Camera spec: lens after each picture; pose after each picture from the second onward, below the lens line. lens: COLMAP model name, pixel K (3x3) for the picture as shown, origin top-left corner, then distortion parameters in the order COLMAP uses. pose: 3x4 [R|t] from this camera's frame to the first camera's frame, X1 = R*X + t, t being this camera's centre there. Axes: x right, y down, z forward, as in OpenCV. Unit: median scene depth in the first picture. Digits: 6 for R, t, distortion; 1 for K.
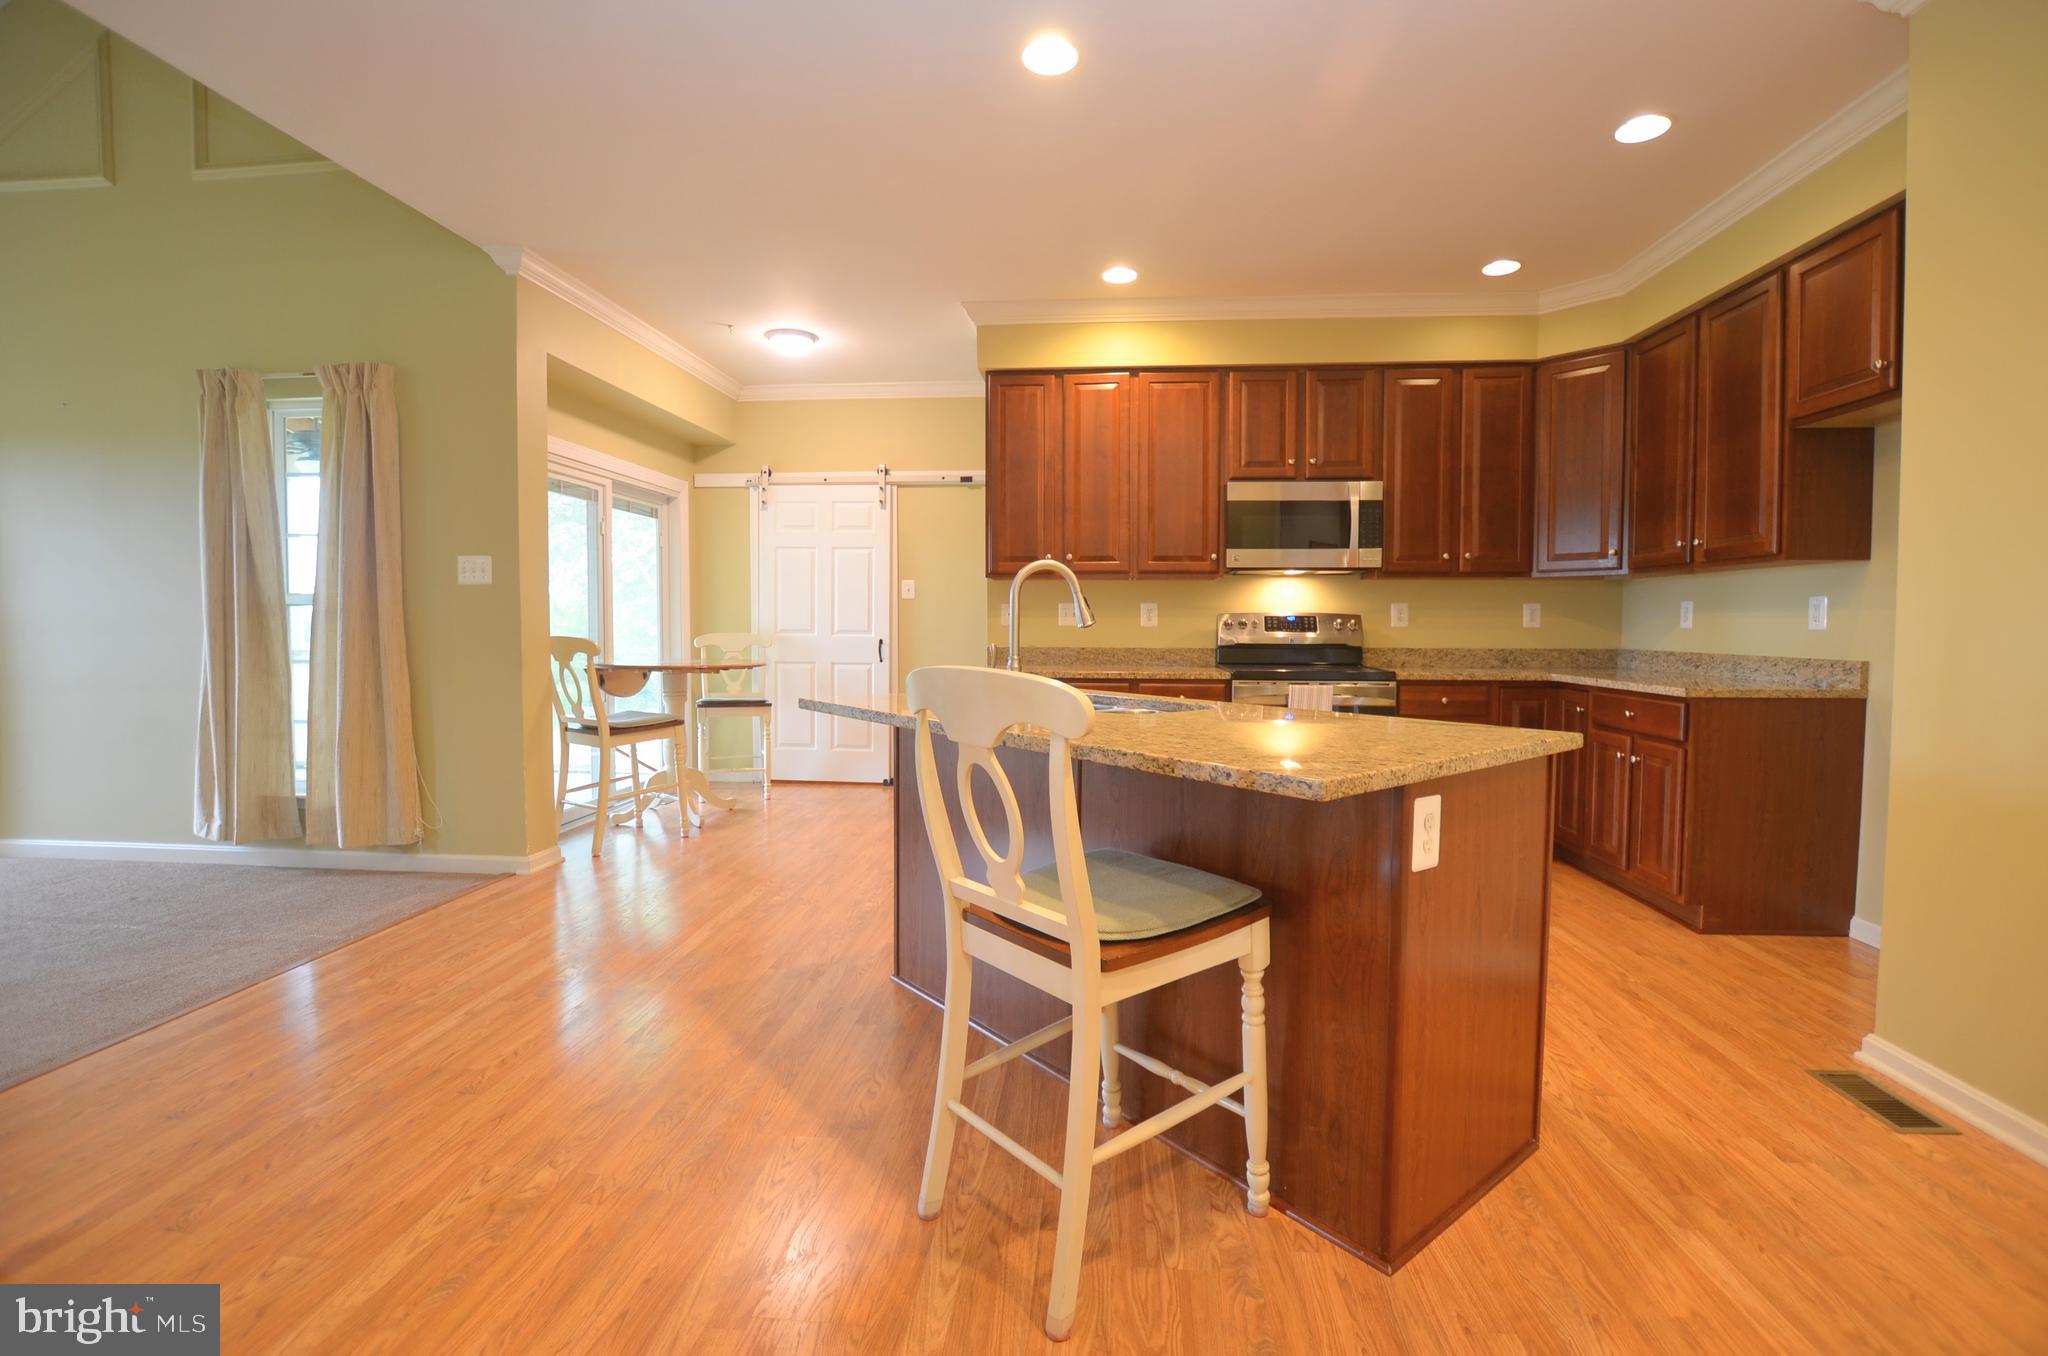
lens RADIAL K [[923.7, 0, 1022.3], [0, 923.7, 659.6], [0, 0, 1]] dist [-0.026004, -0.000386]
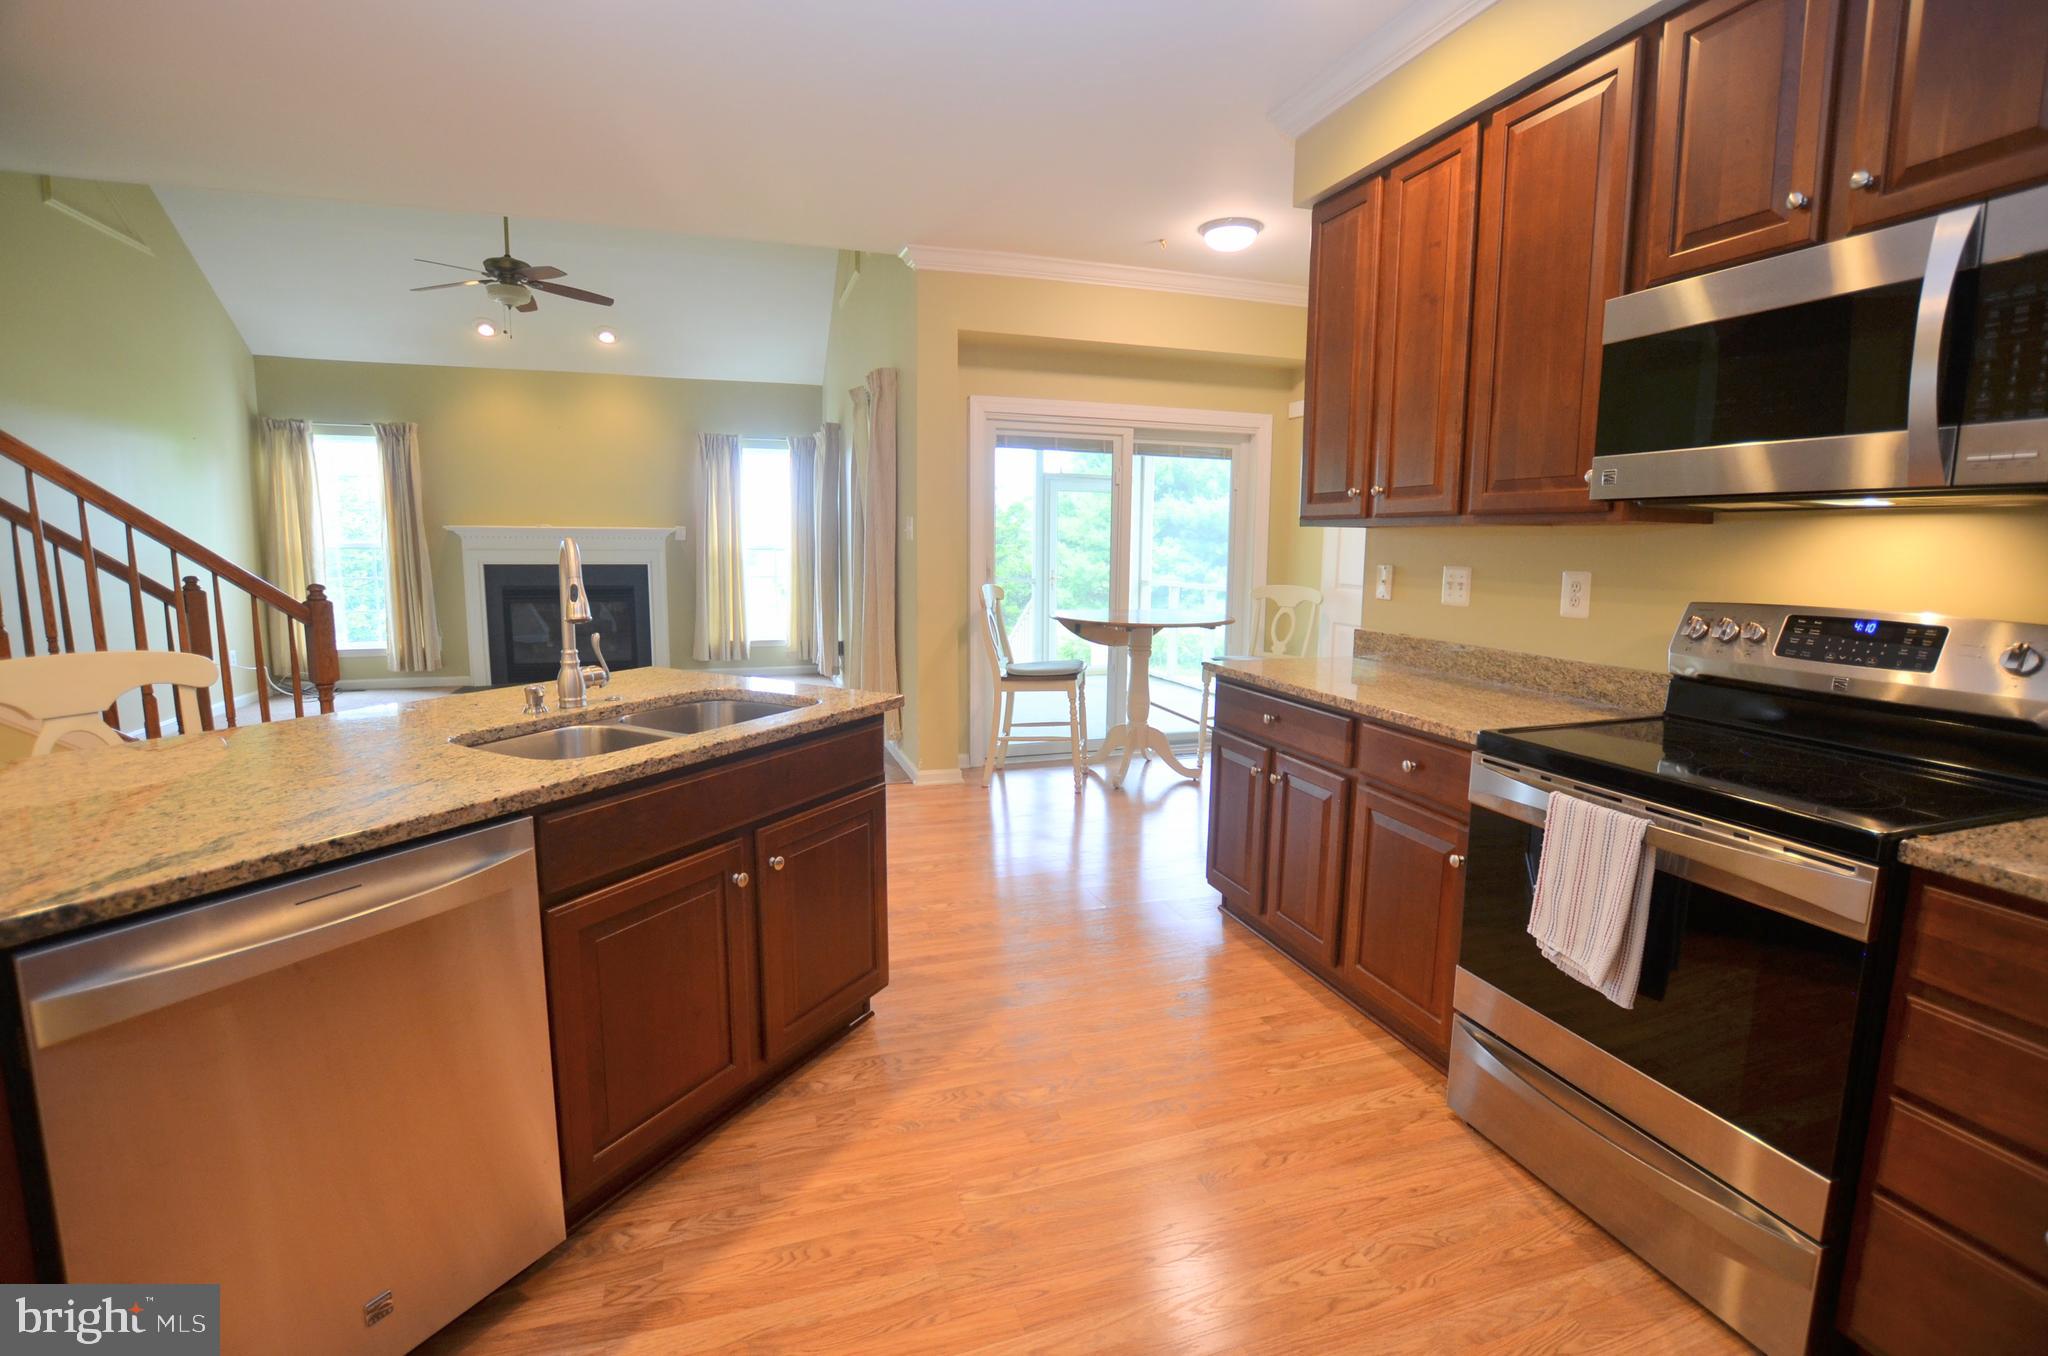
lens RADIAL K [[923.7, 0, 1032.4], [0, 923.7, 689.8], [0, 0, 1]] dist [-0.026004, -0.000386]
pose [[0.412637, 0.148003, -0.898791, 0.507192], [-0.053055, 0.988942, 0.138491, -0.054515], [0.909349, -0.009461, 0.415926, 0.563471]]
